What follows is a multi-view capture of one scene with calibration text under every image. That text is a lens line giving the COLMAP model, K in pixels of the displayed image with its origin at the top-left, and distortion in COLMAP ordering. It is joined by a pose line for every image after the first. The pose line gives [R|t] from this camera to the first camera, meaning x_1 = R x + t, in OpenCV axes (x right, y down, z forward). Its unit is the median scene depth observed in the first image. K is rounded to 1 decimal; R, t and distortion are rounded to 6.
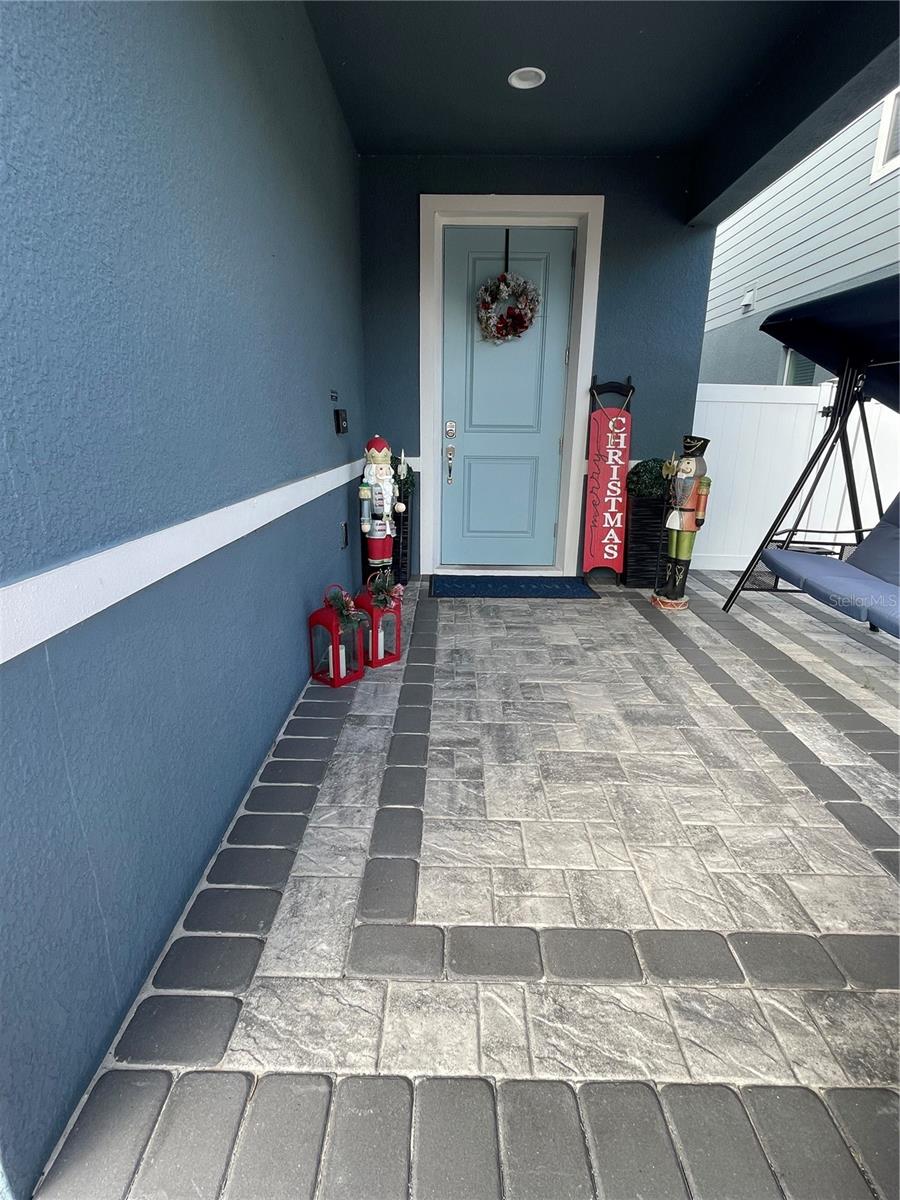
lens RADIAL K [[584.7, 0, 447.7], [0, 584.7, 594.5], [0, 0, 1]] dist [0.004868, -0.021605]
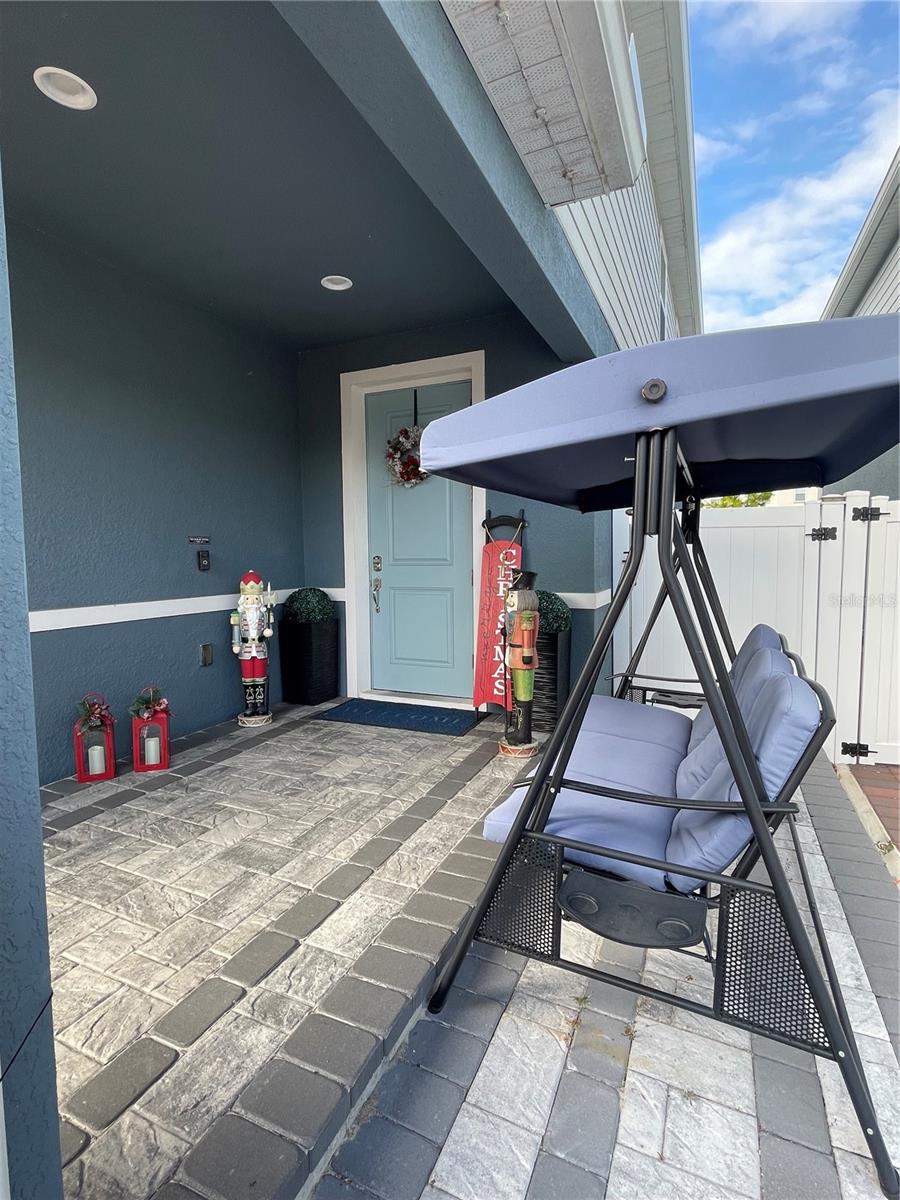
lens RADIAL K [[584.7, 0, 447.7], [0, 584.7, 594.5], [0, 0, 1]] dist [0.004868, -0.021605]
pose [[0.918493, 0.007726, -0.395362, 0.688097], [-0.090550, 0.977353, -0.191263, -0.038487], [0.384931, 0.211473, 0.898391, 0.114178]]
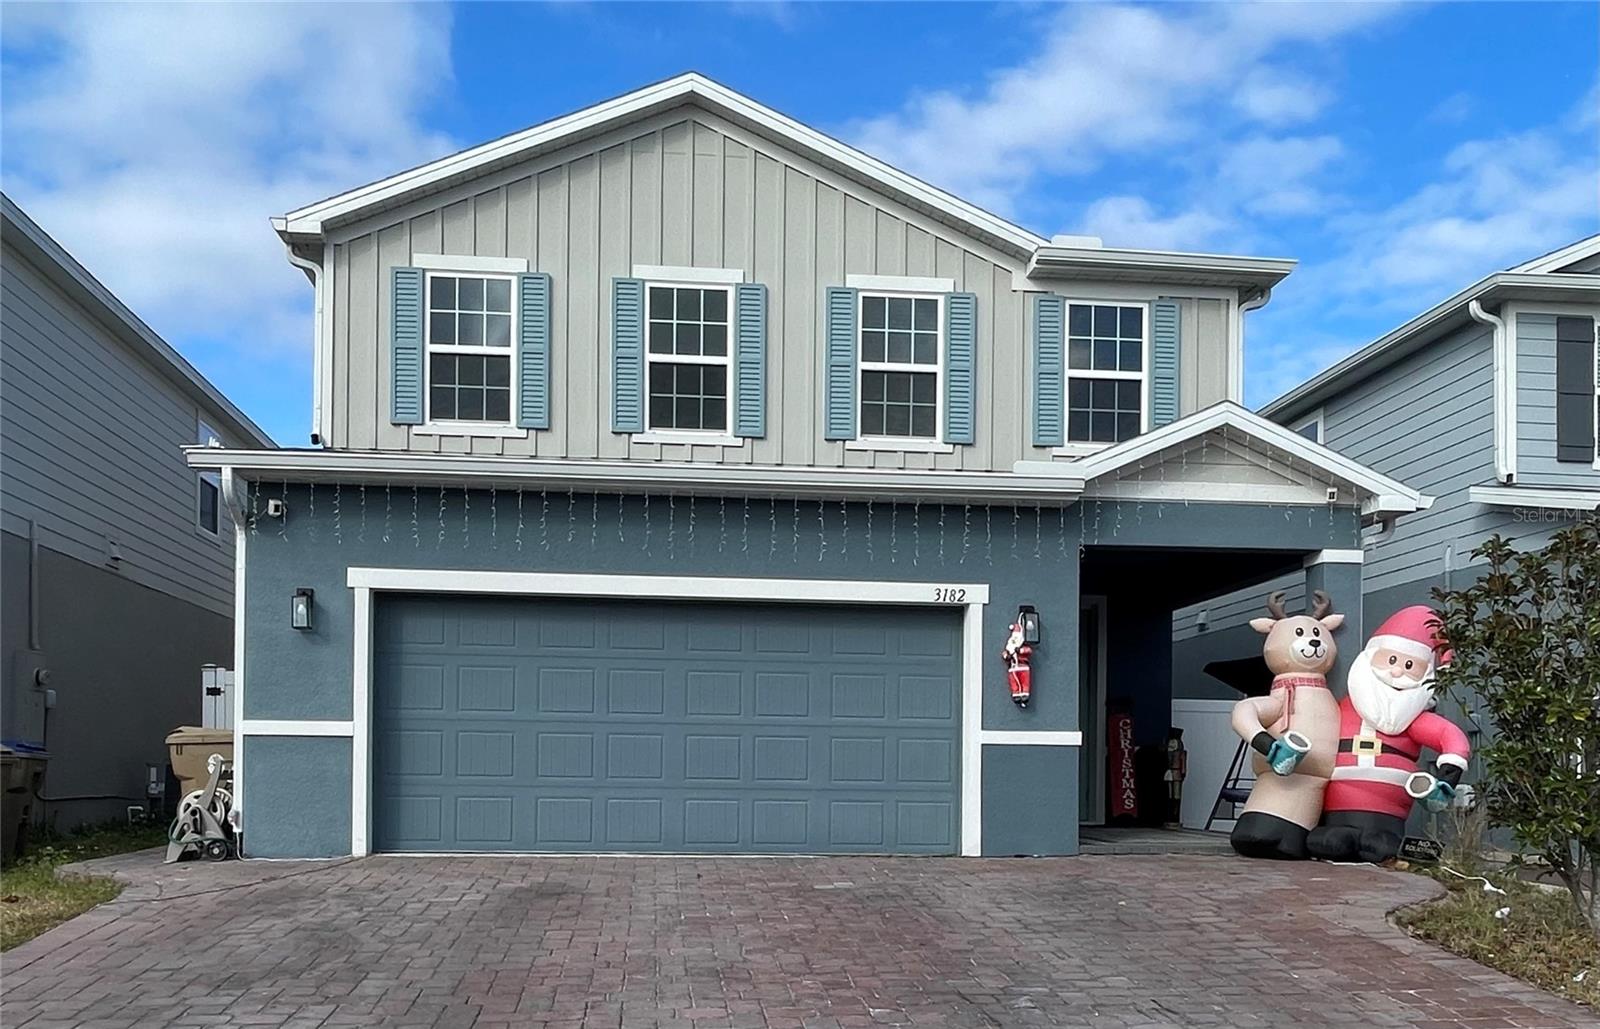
lens RADIAL K [[1356.4, 0, 796.3], [0, 1356.4, 747.5], [0, 0, 1]] dist [0.010191, 0.005240]
pose [[0.990726, 0.003211, 0.135833, -1.264282], [0.037231, 0.955041, -0.294128, 0.947316], [-0.130671, 0.296457, 0.946065, -2.707684]]
